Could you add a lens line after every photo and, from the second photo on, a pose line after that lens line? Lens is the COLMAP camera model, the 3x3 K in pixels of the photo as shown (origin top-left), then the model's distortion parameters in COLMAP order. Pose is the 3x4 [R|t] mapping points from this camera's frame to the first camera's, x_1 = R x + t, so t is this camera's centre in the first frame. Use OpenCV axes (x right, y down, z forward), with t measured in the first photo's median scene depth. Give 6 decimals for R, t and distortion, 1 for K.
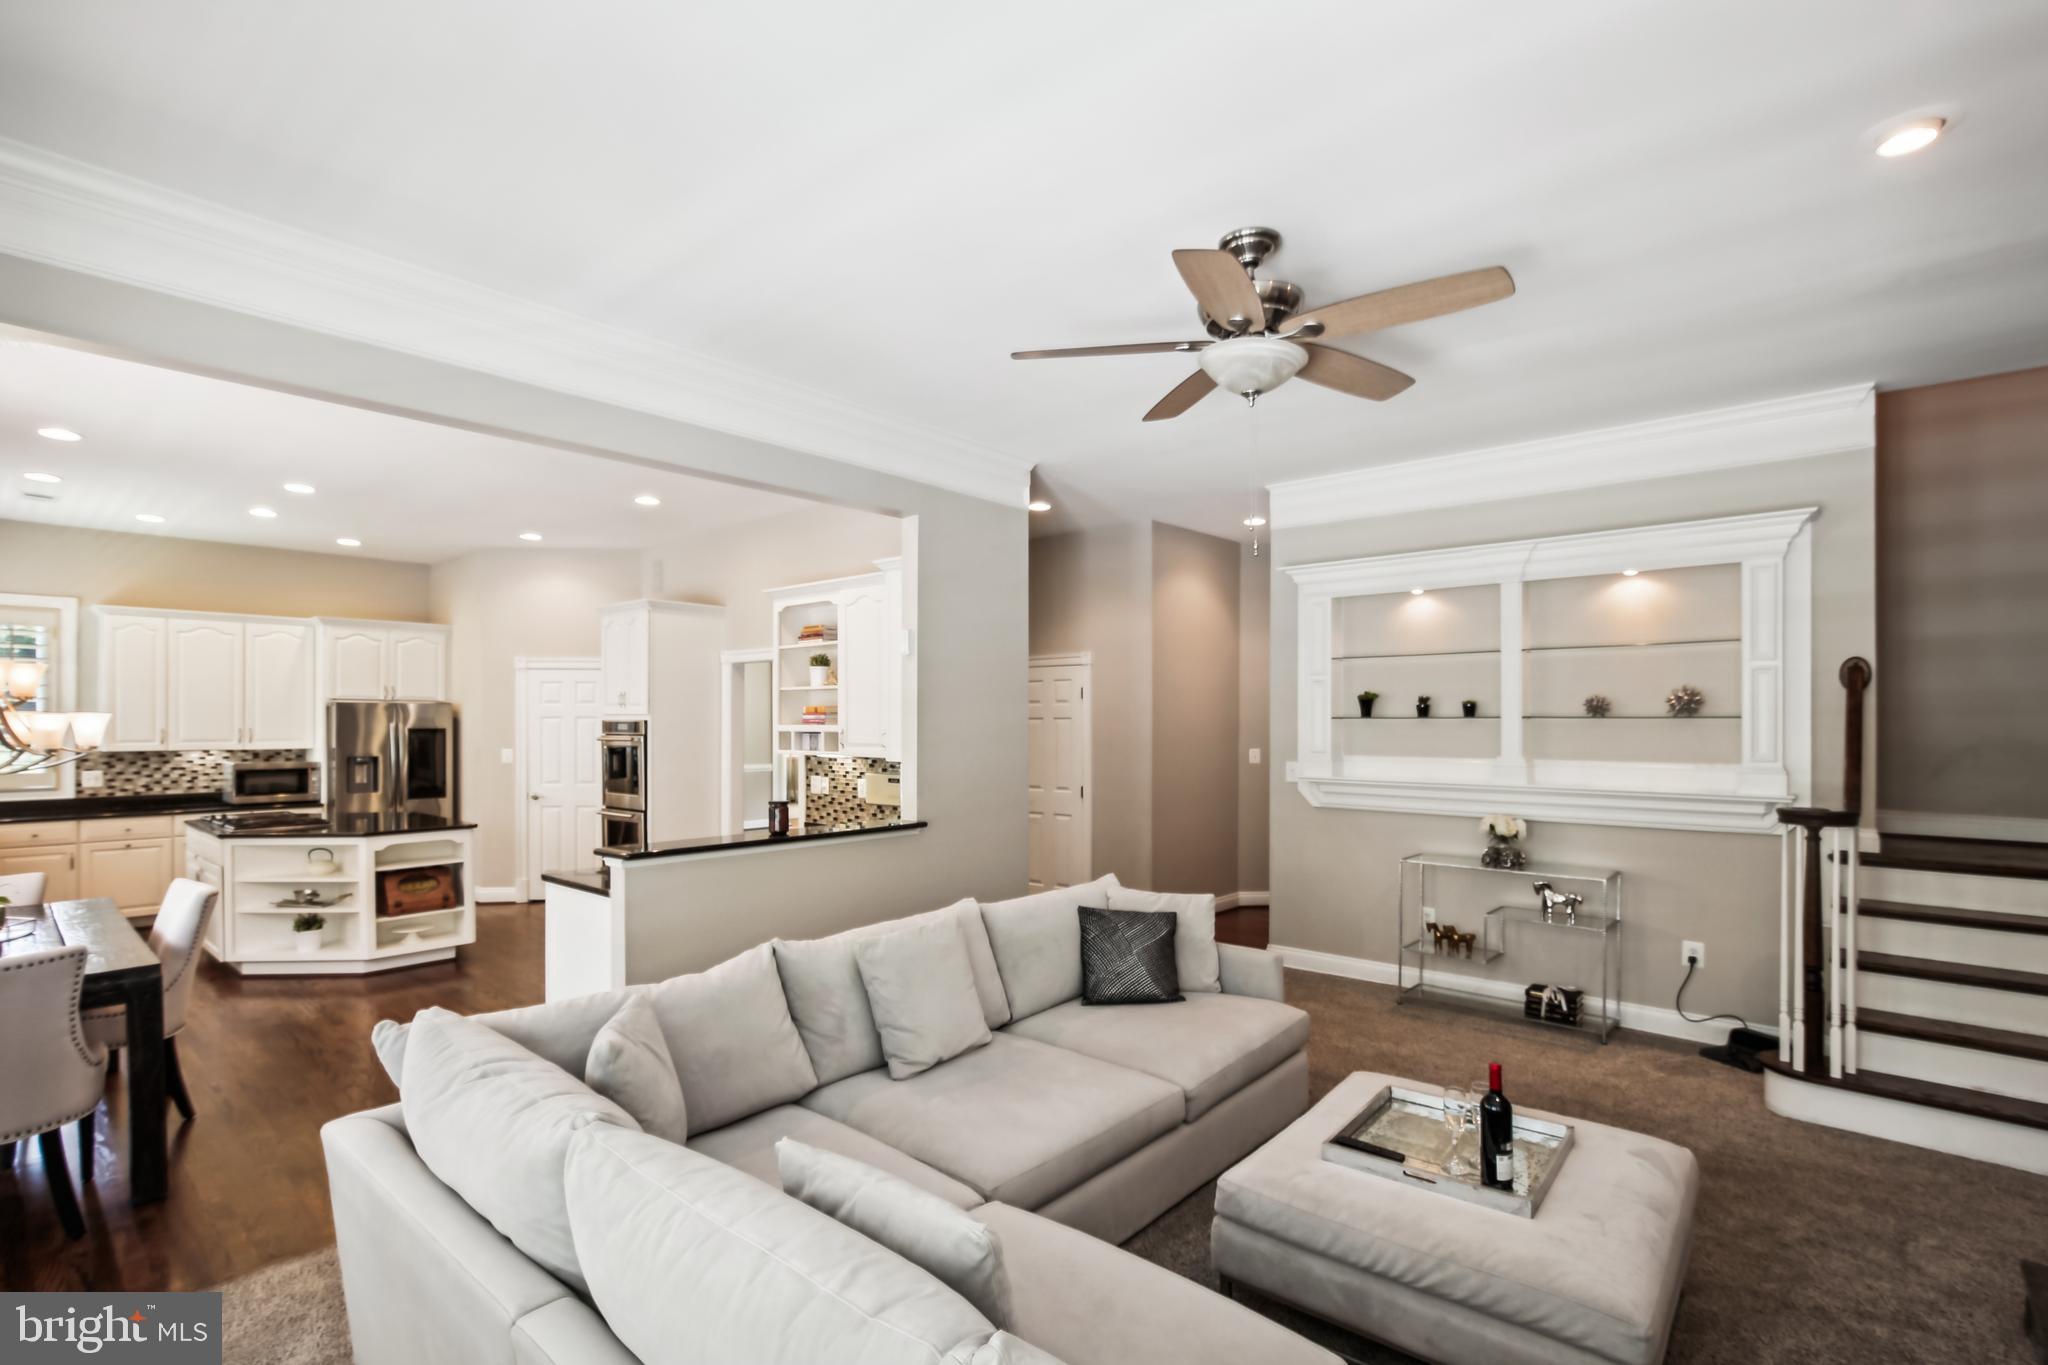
lens RADIAL K [[950.6, 0, 1004.0], [0, 950.6, 724.0], [0, 0, 1]] dist [-0.016845, 0.004163]
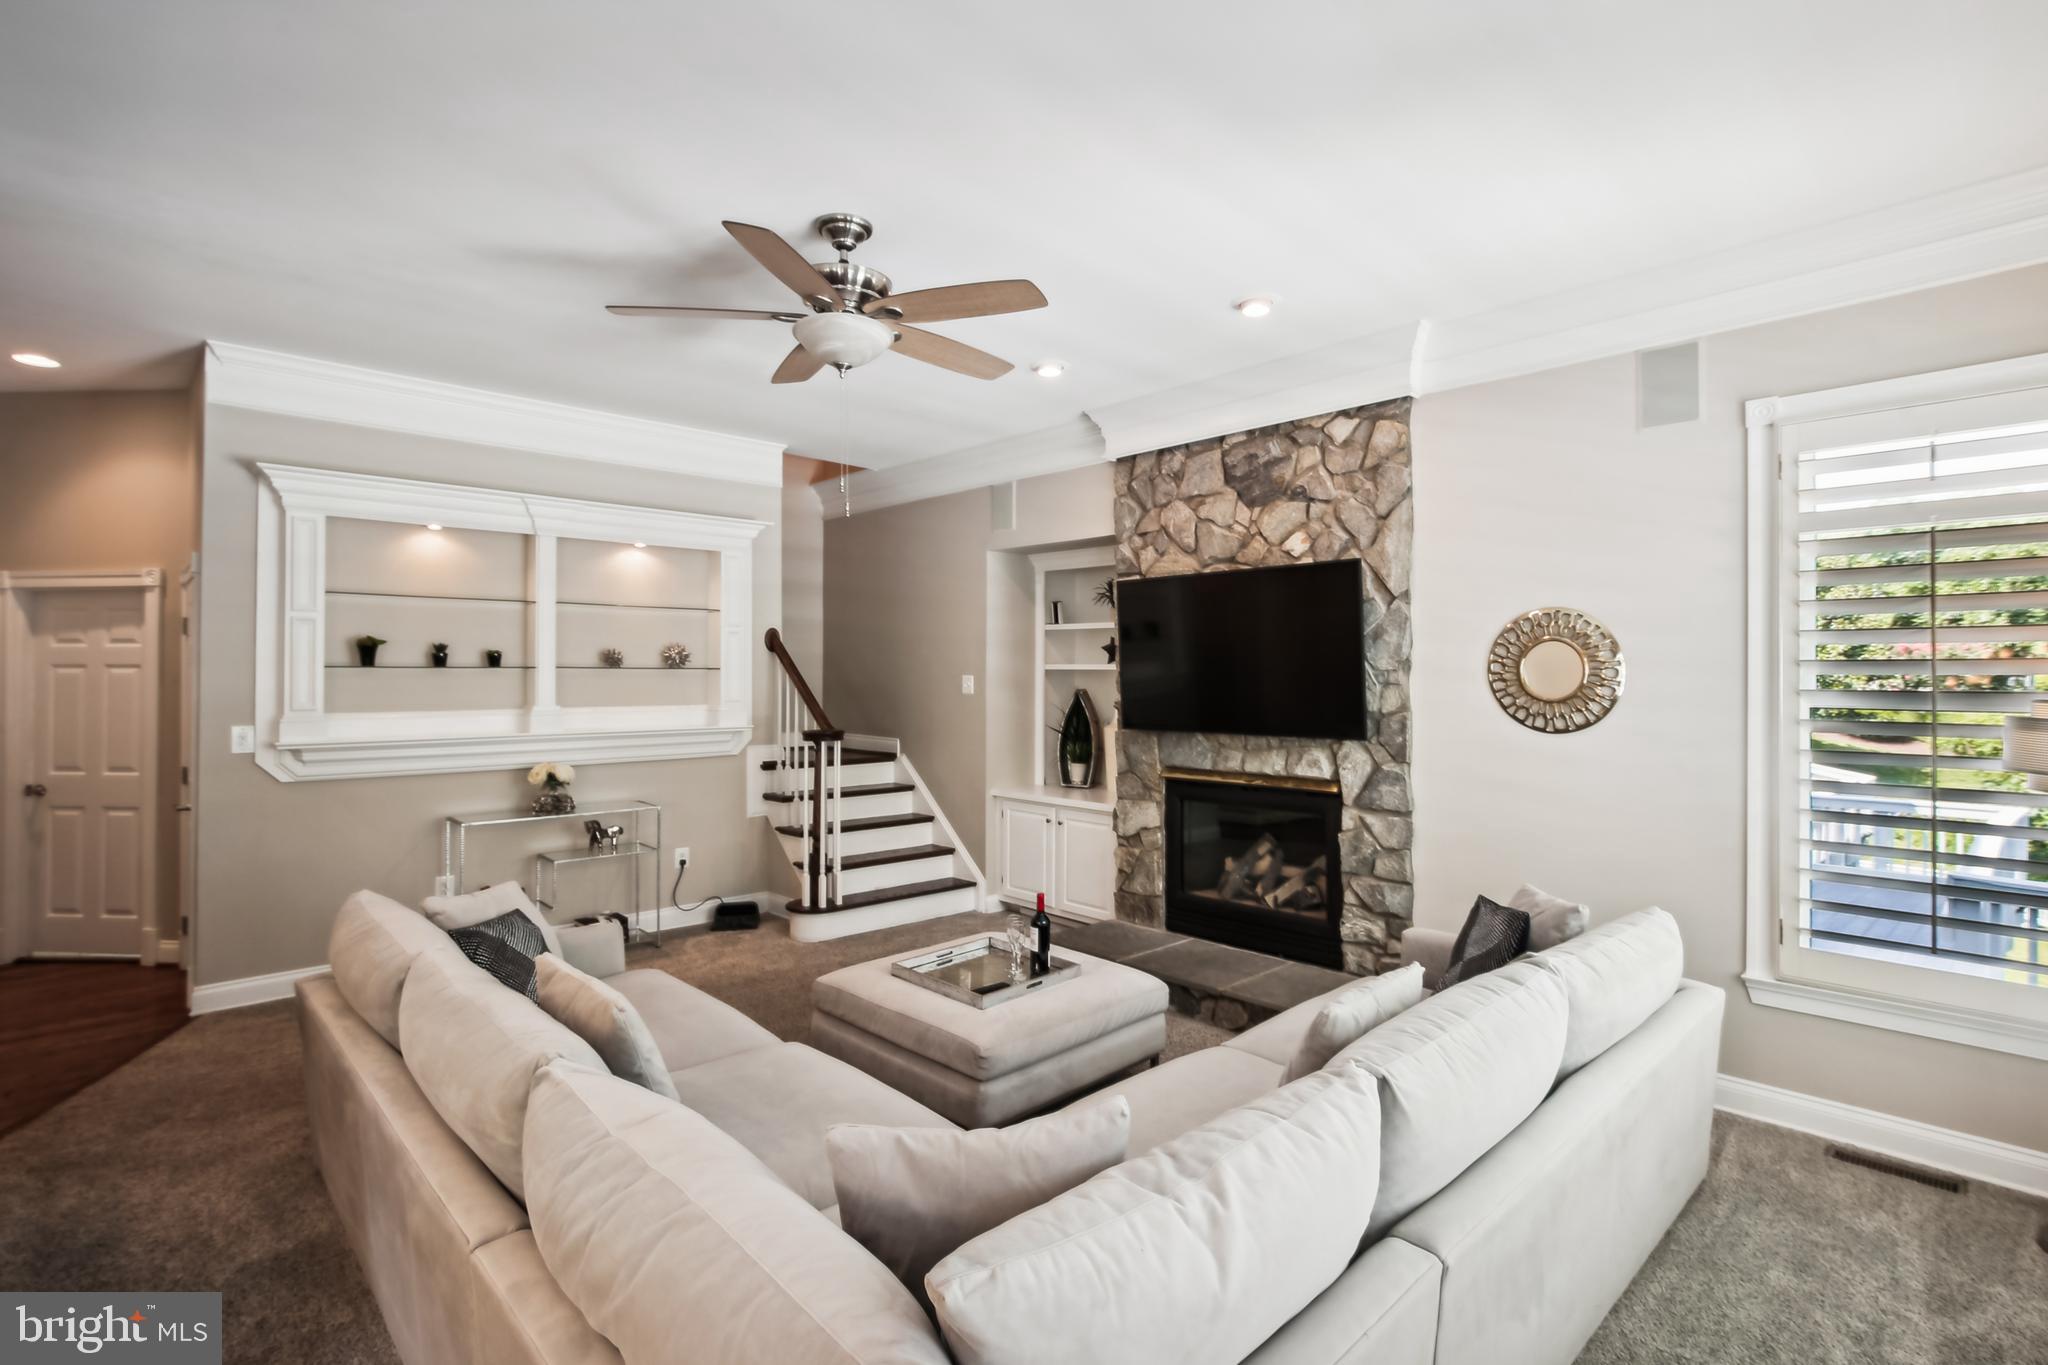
lens RADIAL K [[950.6, 0, 1053.4], [0, 950.6, 669.8], [0, 0, 1]] dist [-0.016845, 0.004163]
pose [[0.066485, 0.003250, 0.997782, -0.347912], [0.002025, 0.999992, -0.003392, -0.000126], [-0.997785, 0.002246, 0.066478, 0.299827]]
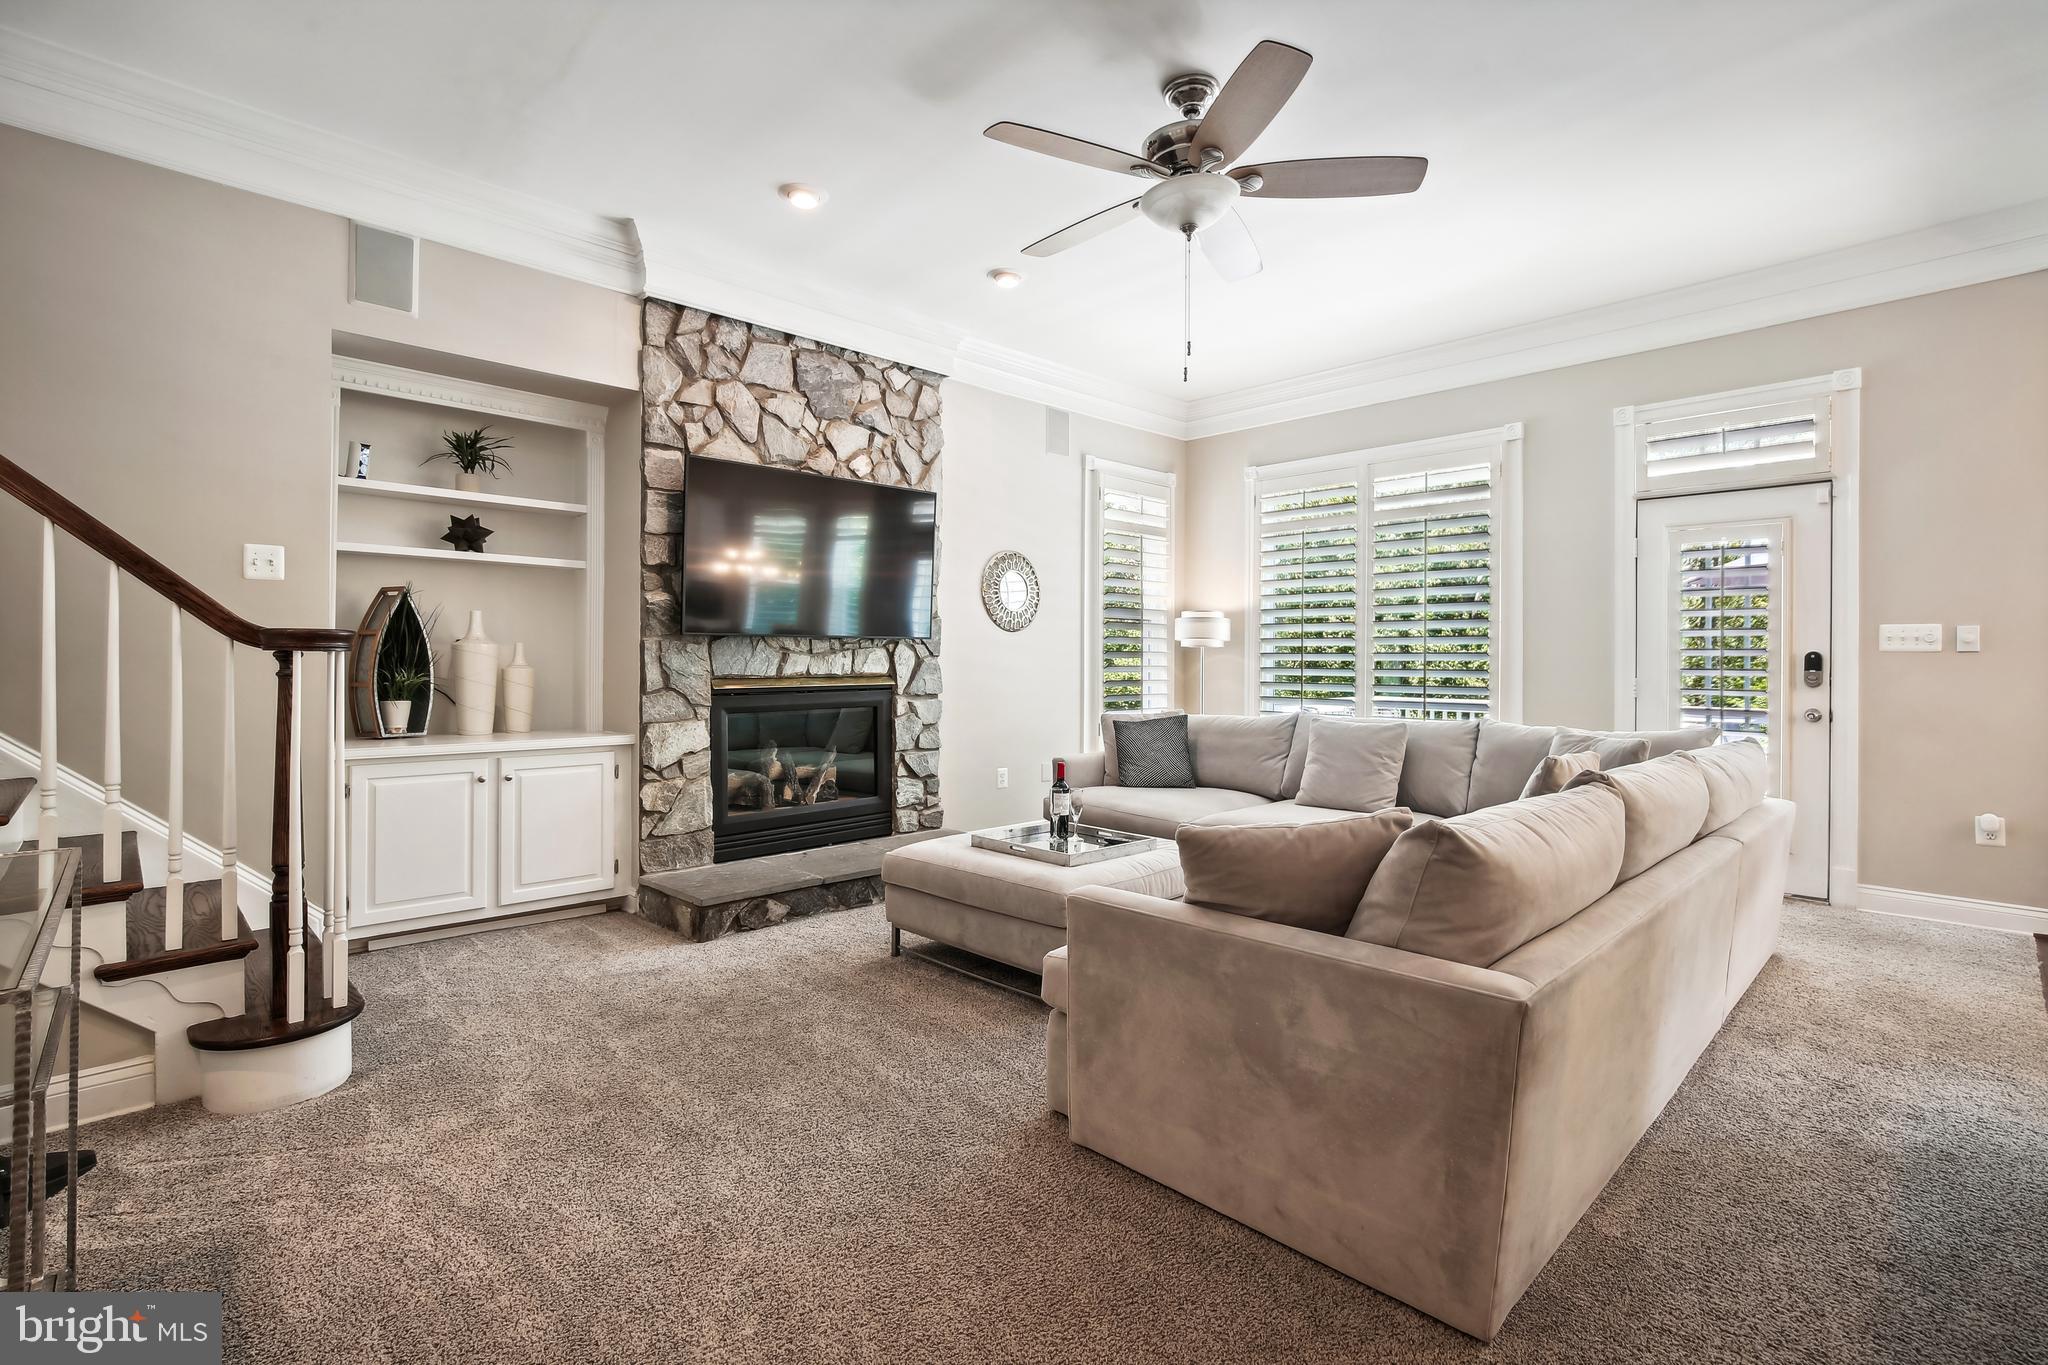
lens RADIAL K [[950.6, 0, 1035.8], [0, 950.6, 665.3], [0, 0, 1]] dist [-0.016845, 0.004163]
pose [[-0.996959, -0.005926, 0.077702, 0.178307], [-0.005318, 0.999954, 0.008022, 0.064295], [-0.077746, 0.007585, -0.996944, 0.958813]]
